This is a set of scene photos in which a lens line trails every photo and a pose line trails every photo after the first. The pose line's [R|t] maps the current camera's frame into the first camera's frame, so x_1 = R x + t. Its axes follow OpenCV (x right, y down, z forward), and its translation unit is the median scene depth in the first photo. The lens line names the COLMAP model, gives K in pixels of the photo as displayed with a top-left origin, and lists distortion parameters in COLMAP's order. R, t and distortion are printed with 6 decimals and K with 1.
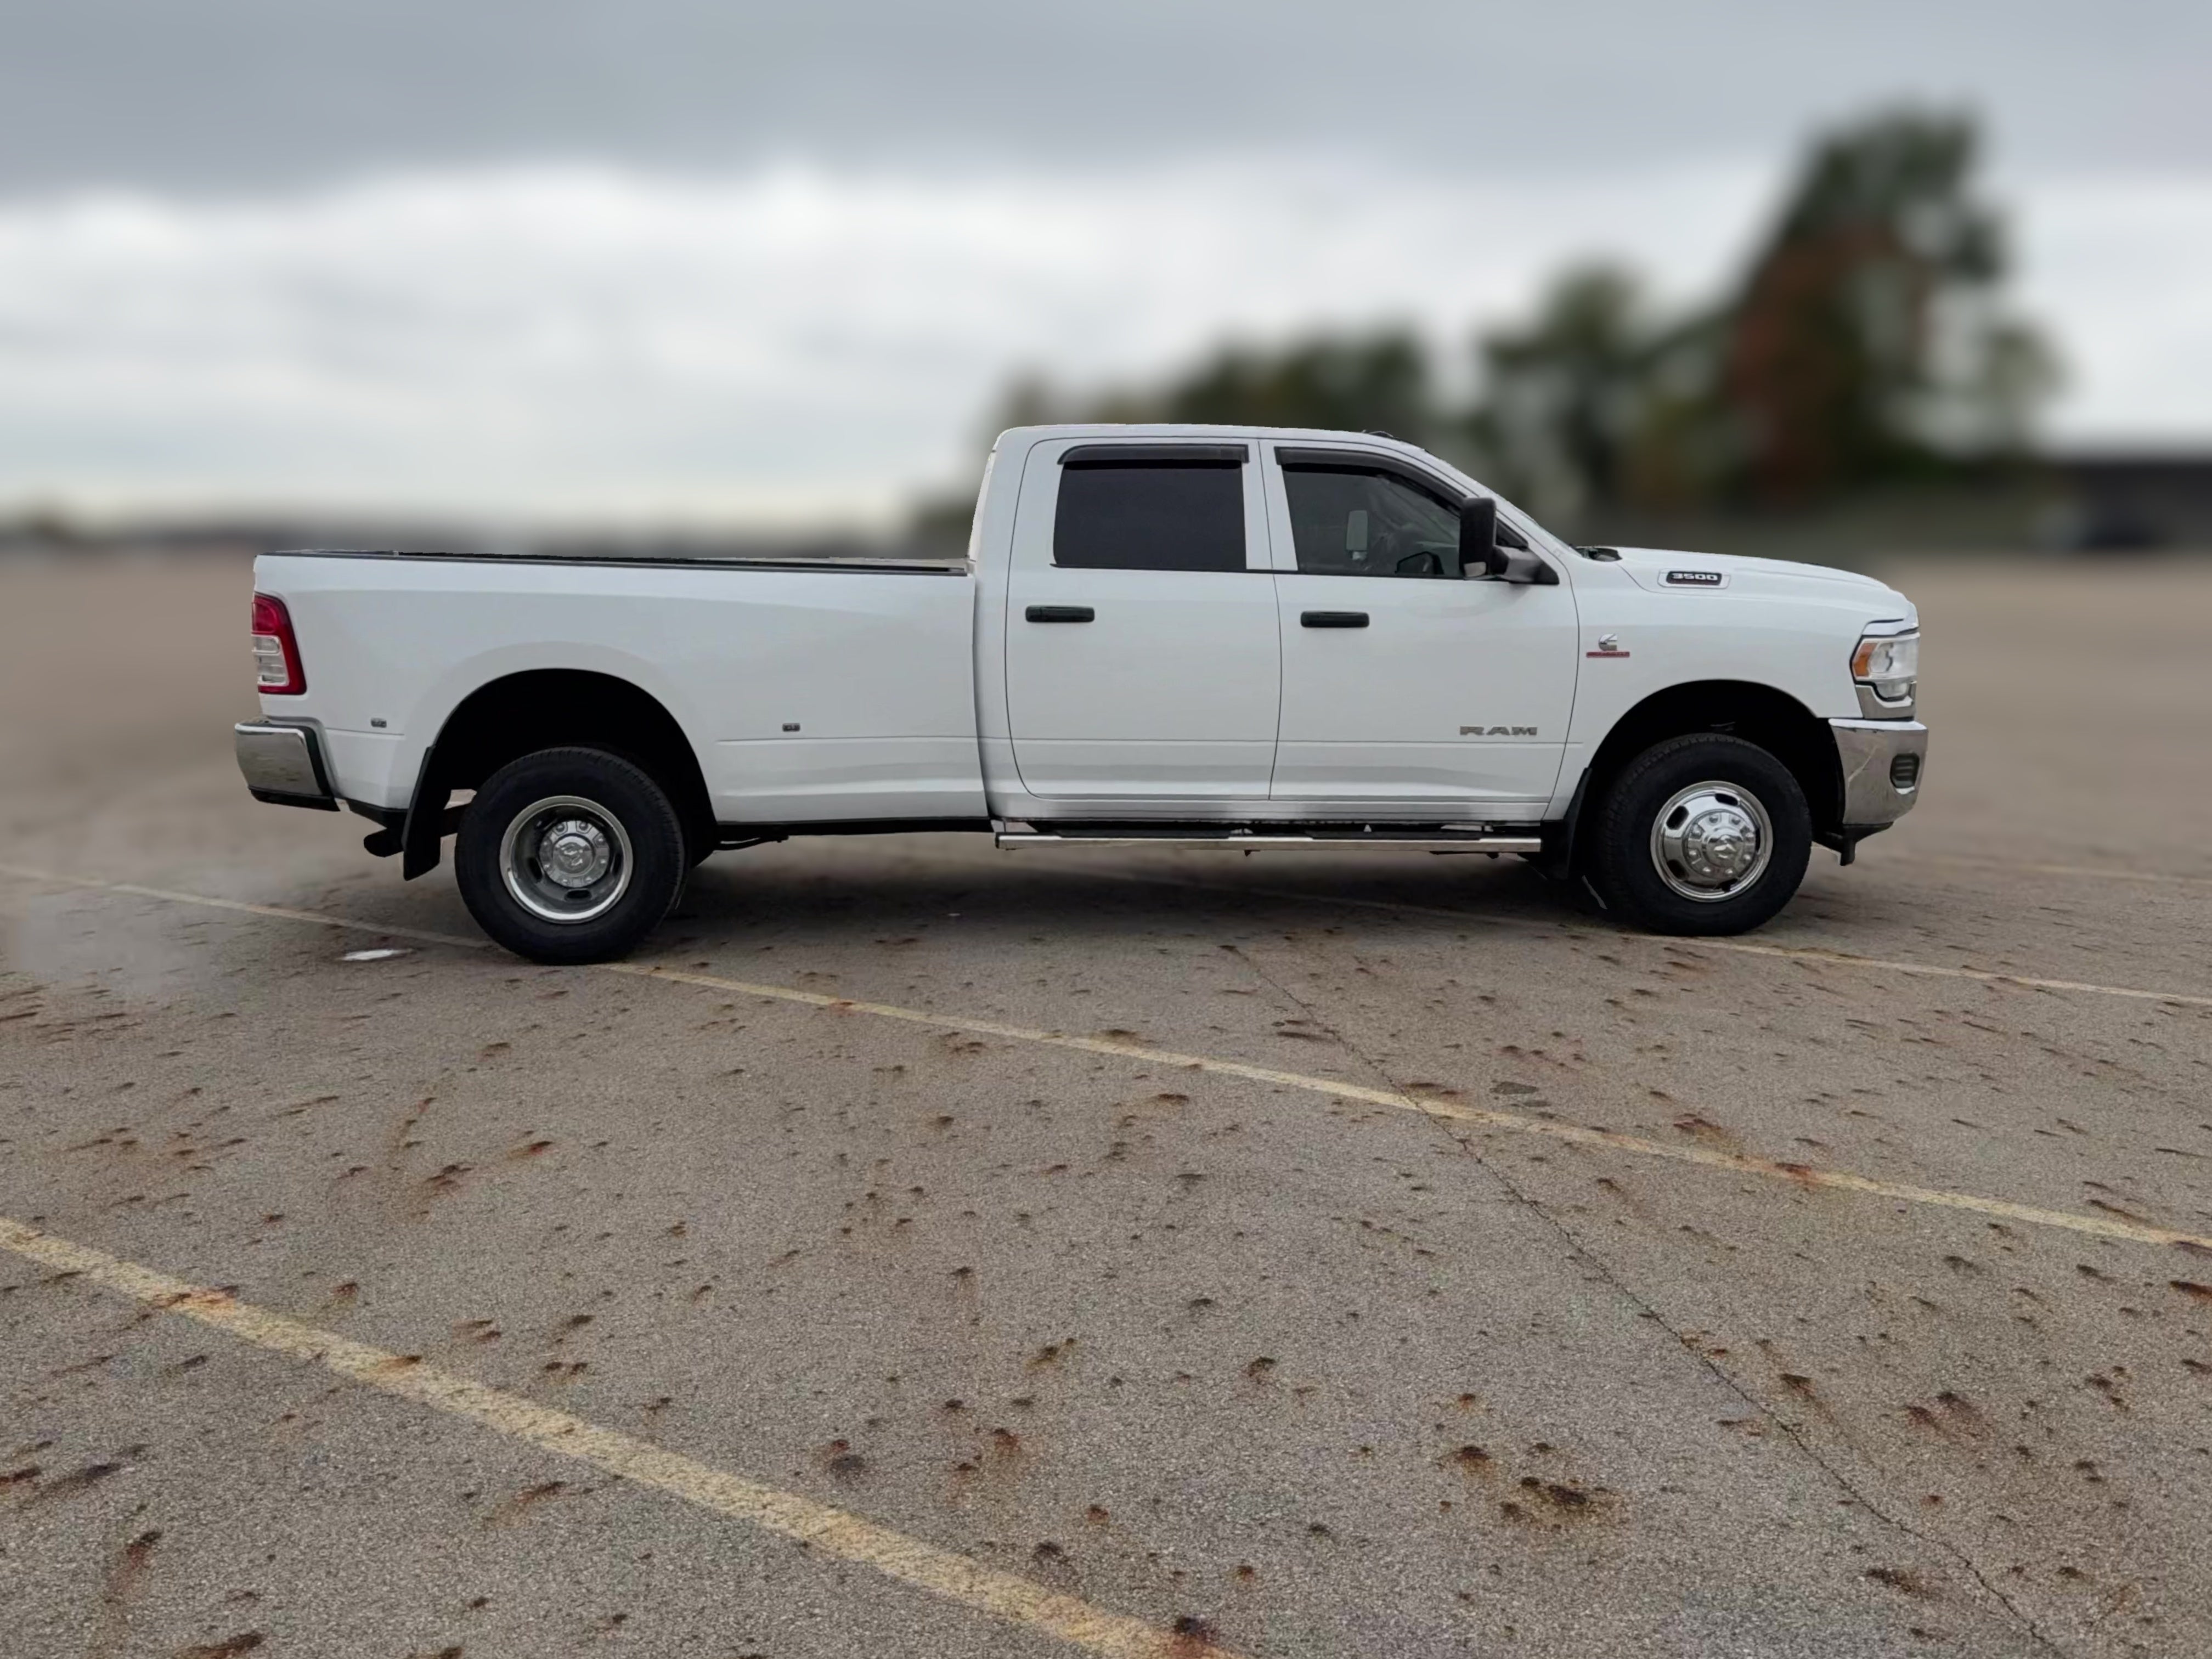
lens RADIAL K [[2131.2, 0, 1106.0], [0, 2131.2, 829.5], [0, 0, 1]] dist [0.116439, -0.238950]
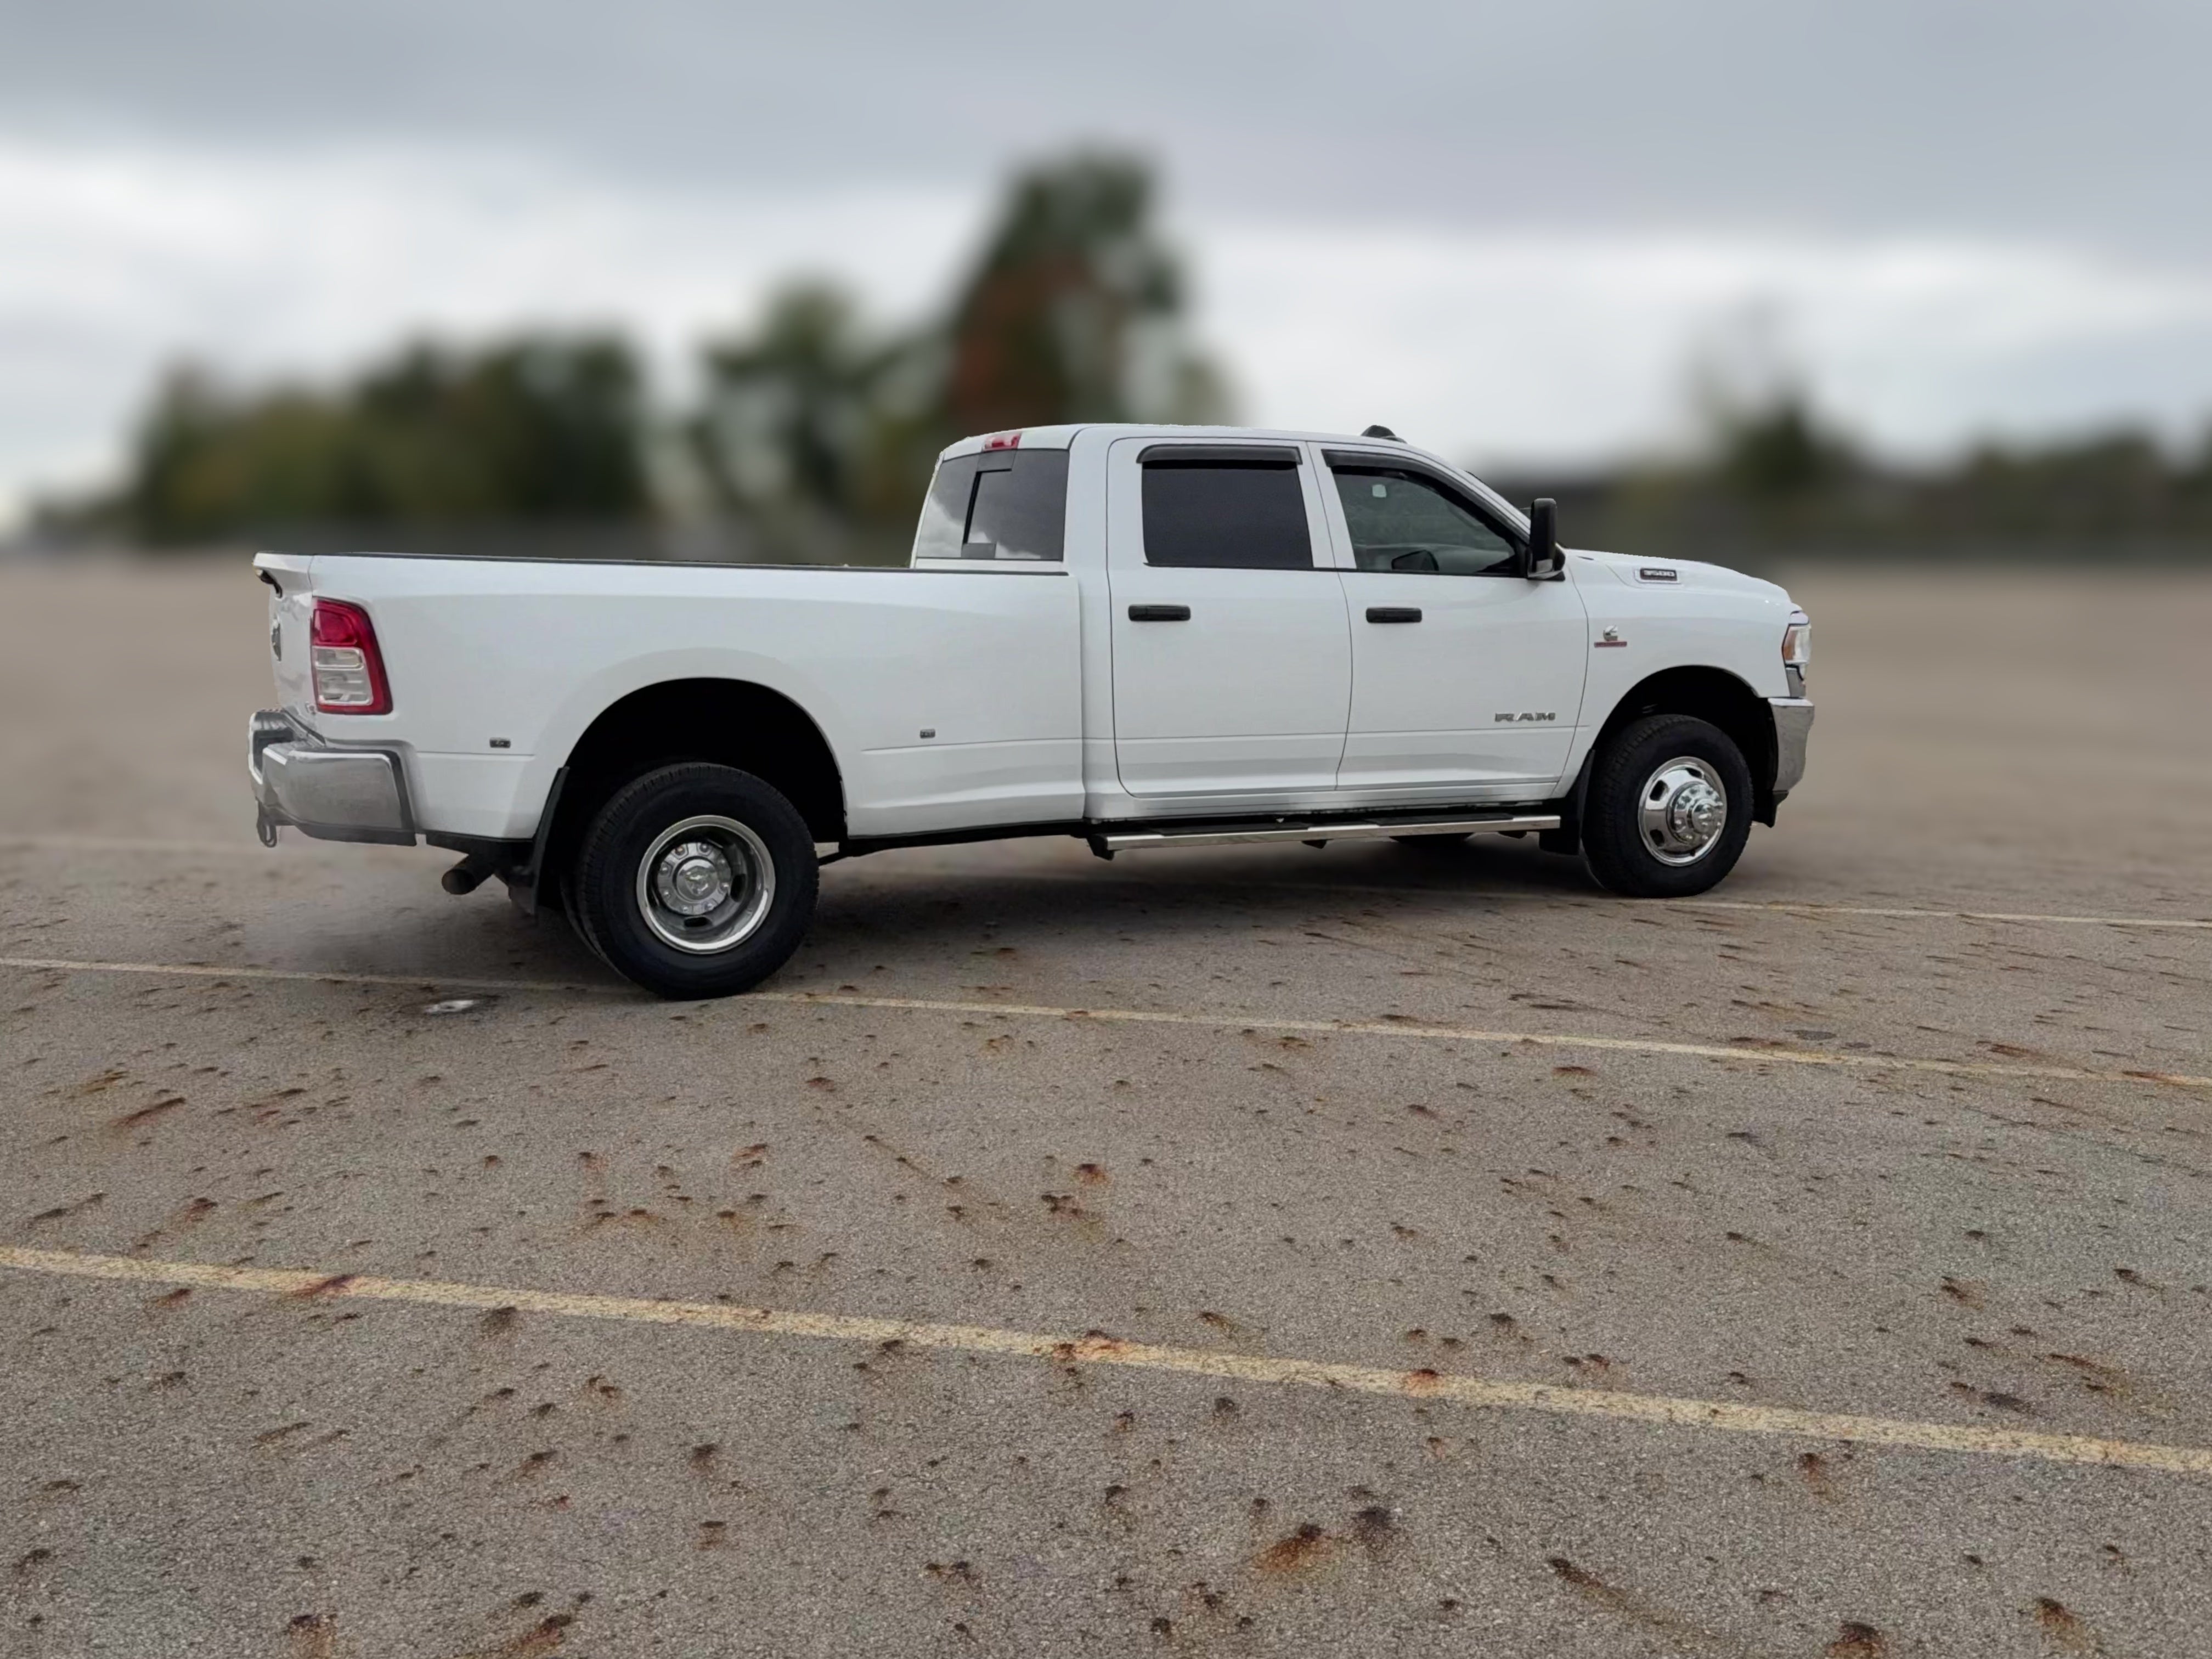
lens RADIAL K [[2131.2, 0, 1106.0], [0, 2131.2, 829.5], [0, 0, 1]] dist [0.116439, -0.238950]
pose [[0.931984, -0.047484, 0.359375, -0.401916], [0.048938, 0.998789, 0.005057, -0.005449], [-0.359180, 0.012874, 0.933179, 0.073129]]
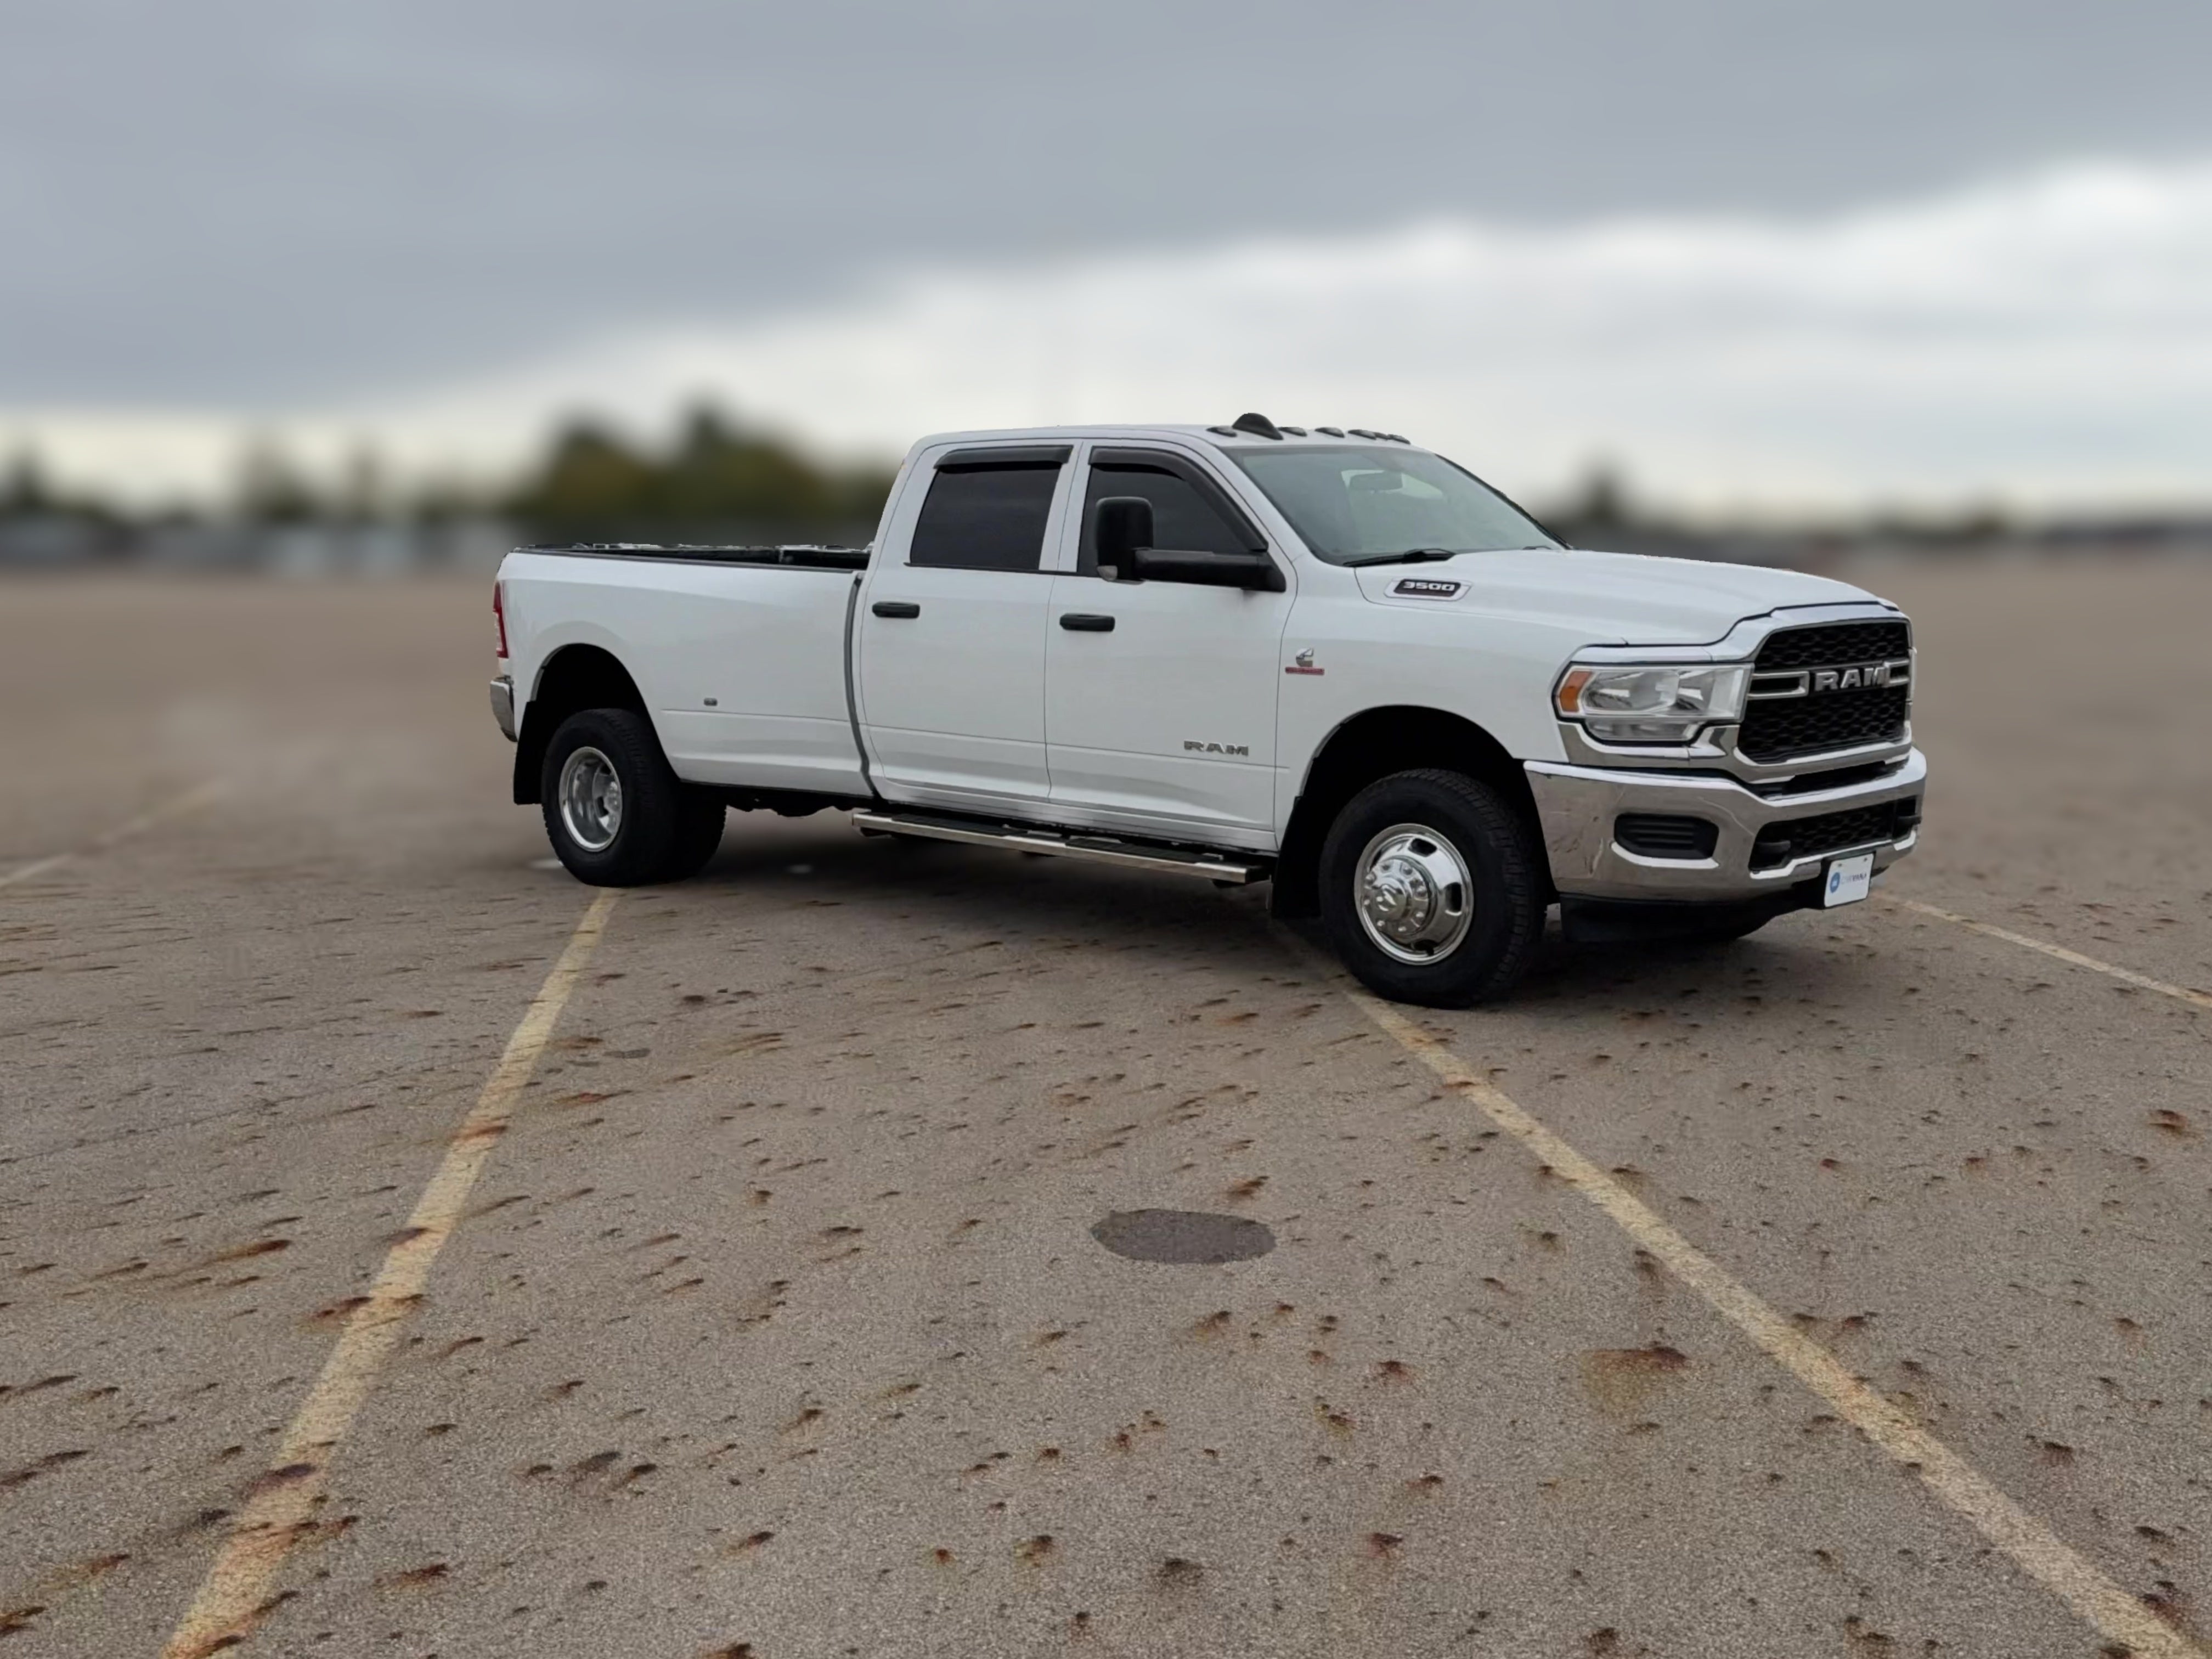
lens RADIAL K [[2435.5, 0, 1106.0], [0, 2435.5, 829.5], [0, 0, 1]] dist [0.175390, -0.403613]
pose [[0.680775, 0.087922, -0.727197, 0.922412], [-0.101766, 0.994495, 0.024971, -0.032544], [0.725389, 0.057004, 0.685975, 0.243504]]
